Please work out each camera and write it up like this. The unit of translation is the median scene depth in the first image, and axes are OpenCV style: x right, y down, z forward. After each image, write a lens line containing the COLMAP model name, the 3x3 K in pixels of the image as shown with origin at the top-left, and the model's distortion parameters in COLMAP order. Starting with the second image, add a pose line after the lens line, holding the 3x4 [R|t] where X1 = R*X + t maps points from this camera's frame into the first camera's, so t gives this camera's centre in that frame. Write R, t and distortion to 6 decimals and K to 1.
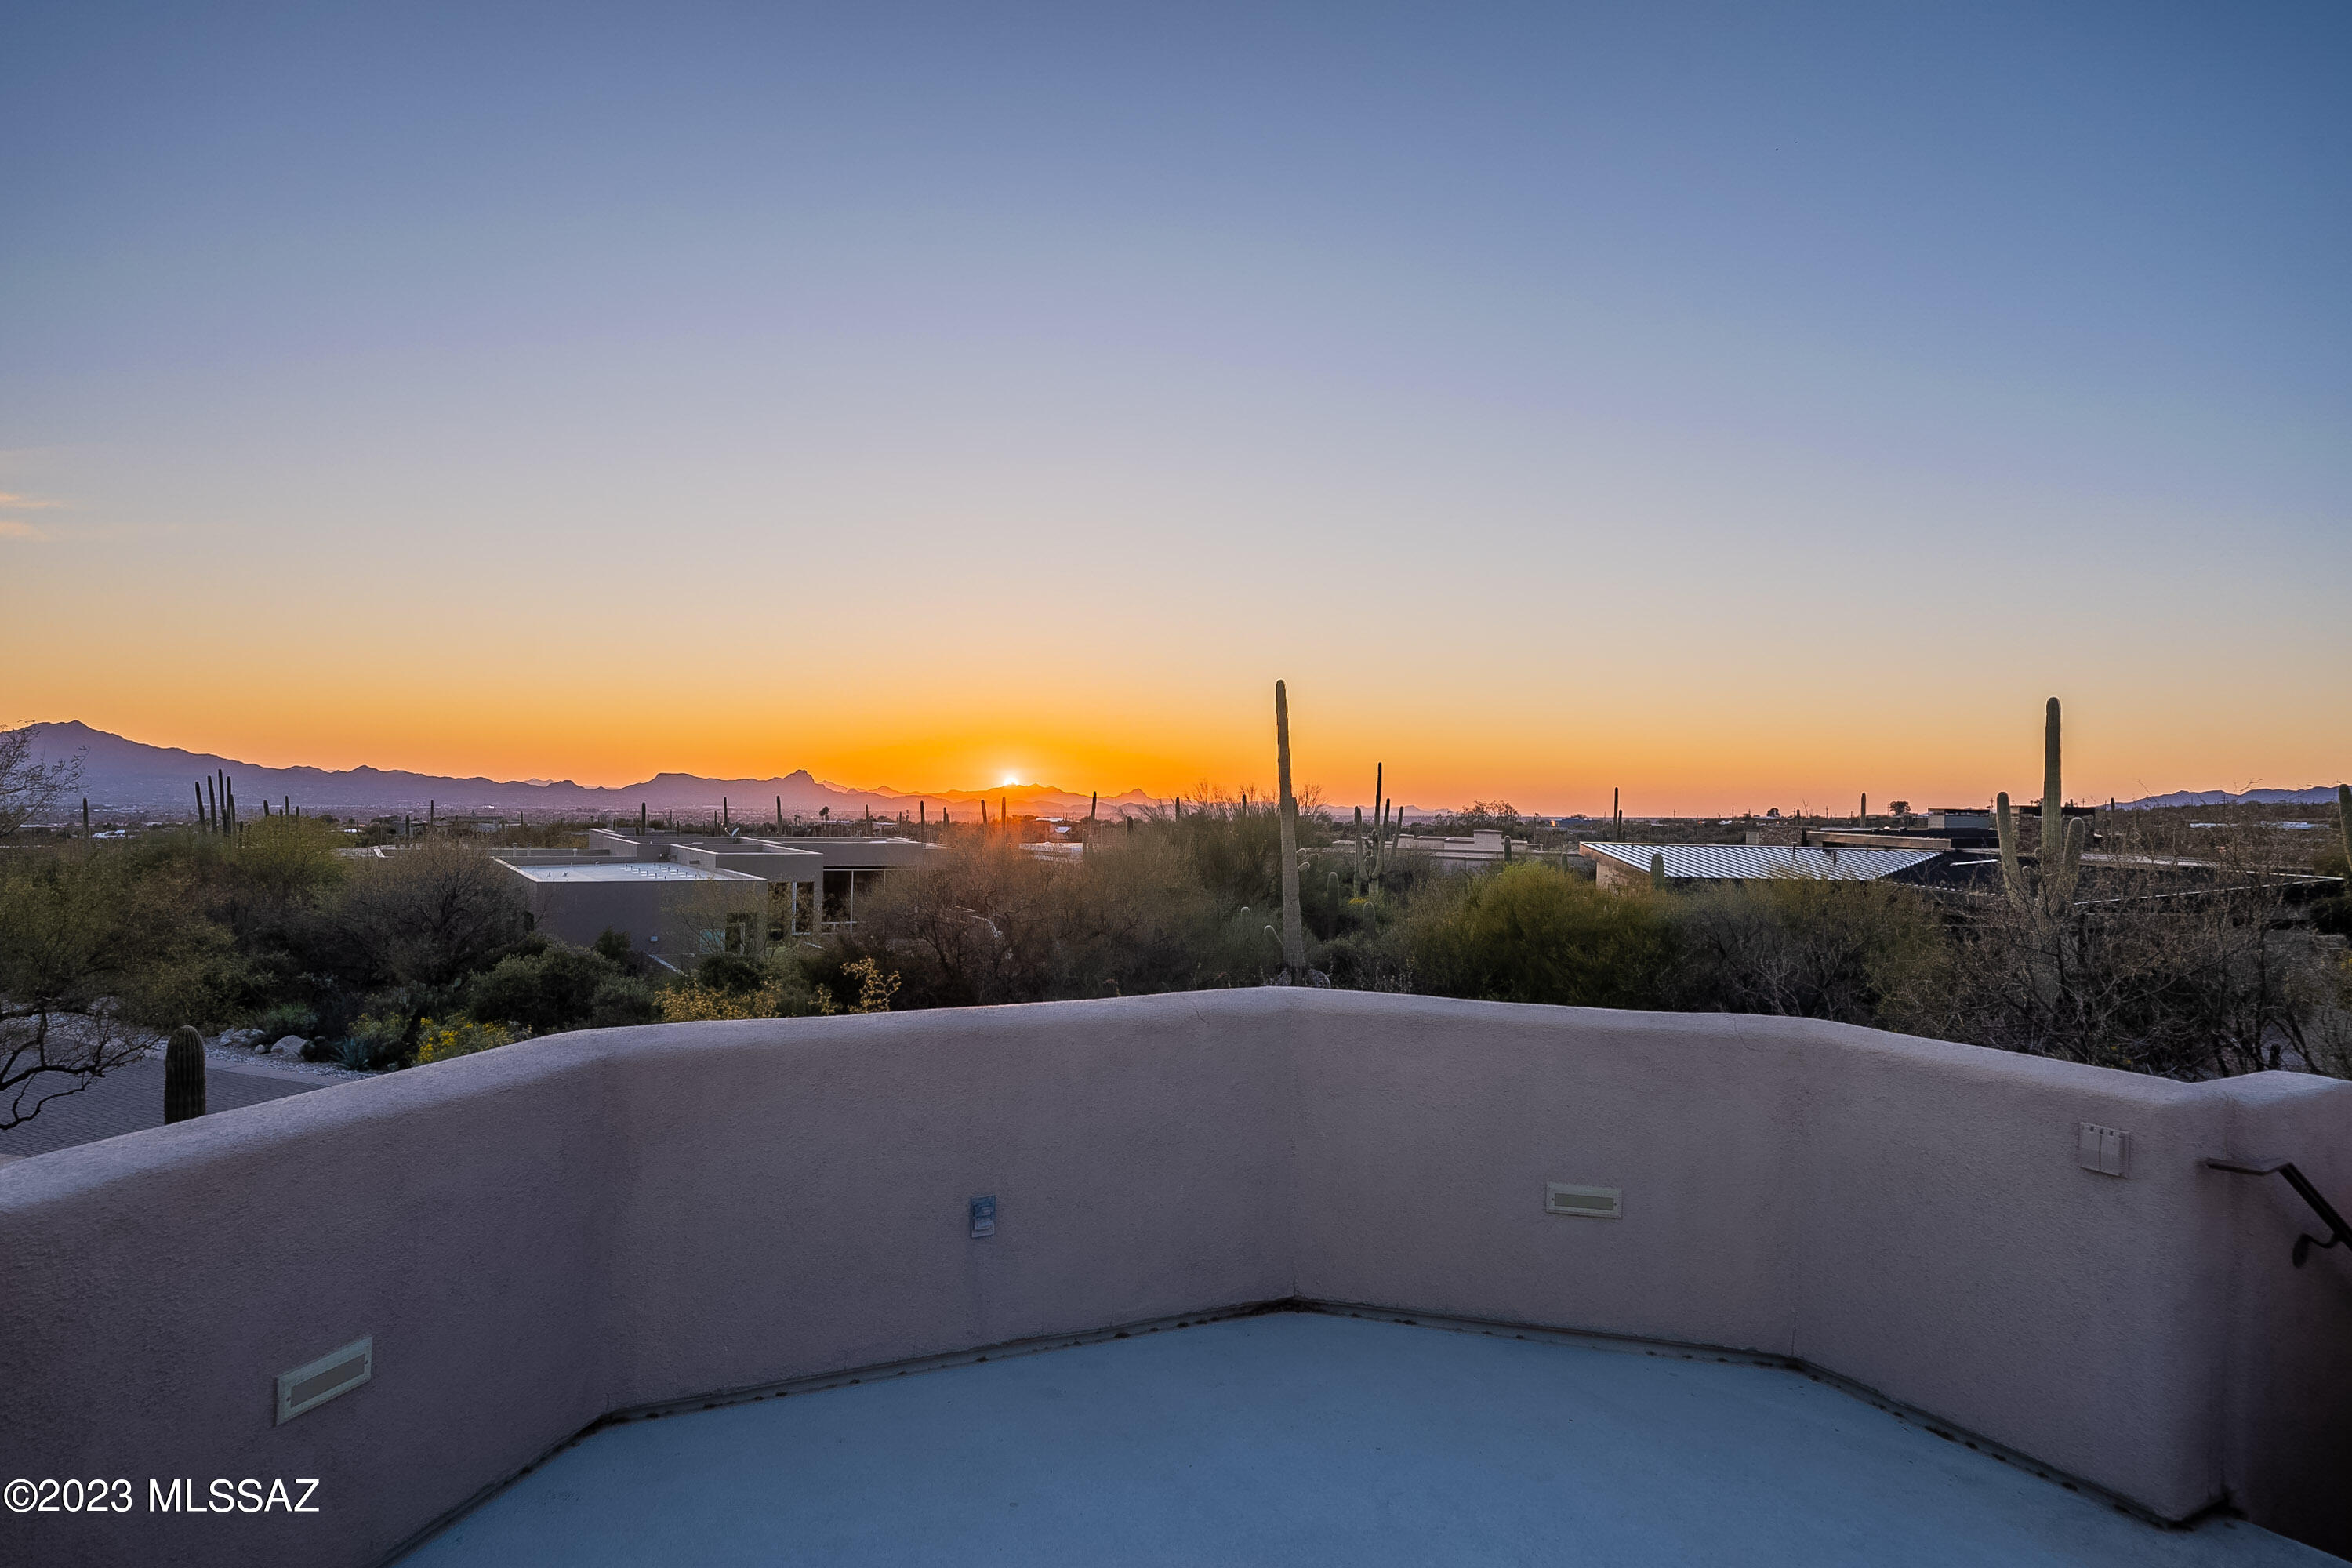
lens RADIAL K [[1490.9, 0, 1176.0], [0, 1490.9, 784.0], [0, 0, 1]] dist [0.001399, 0.000585]
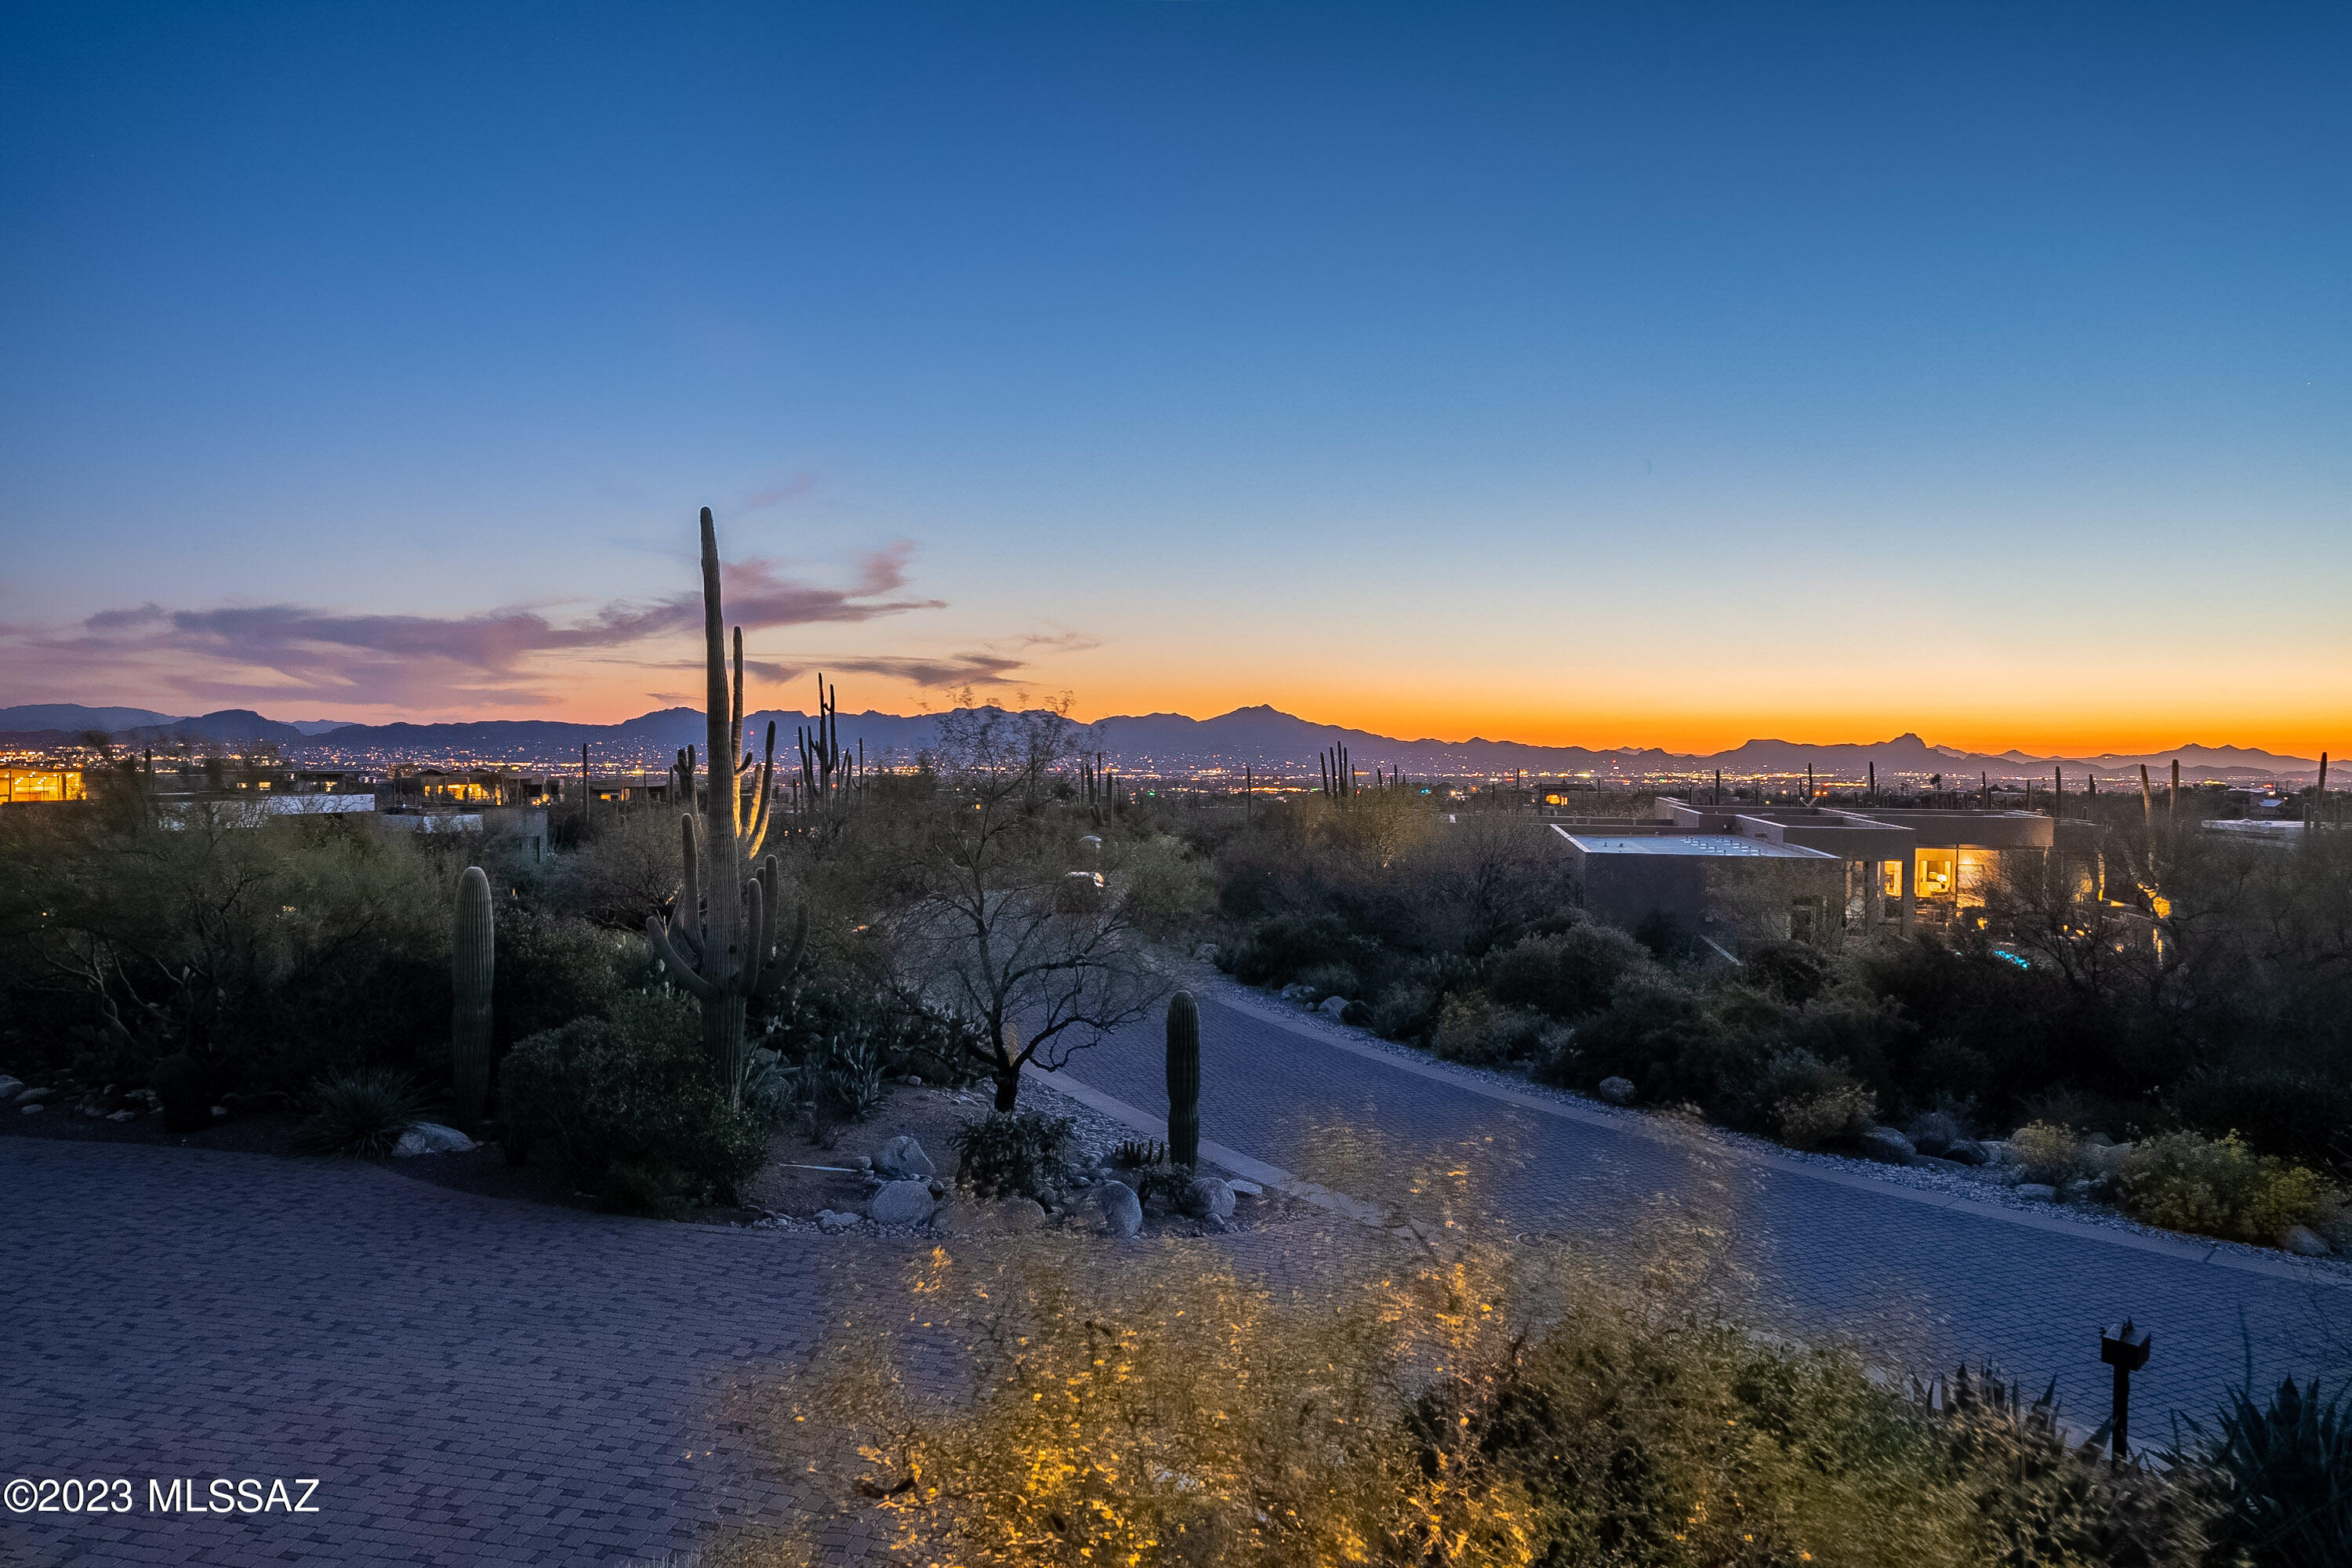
lens RADIAL K [[1459.8, 0, 1174.3], [0, 1459.8, 756.7], [0, 0, 1]] dist [0.000190, -0.000904]
pose [[0.751247, -0.009211, -0.659957, -0.008411], [0.010993, 0.999939, -0.001443, 0.002911], [0.659930, -0.006171, 0.751302, 0.139767]]
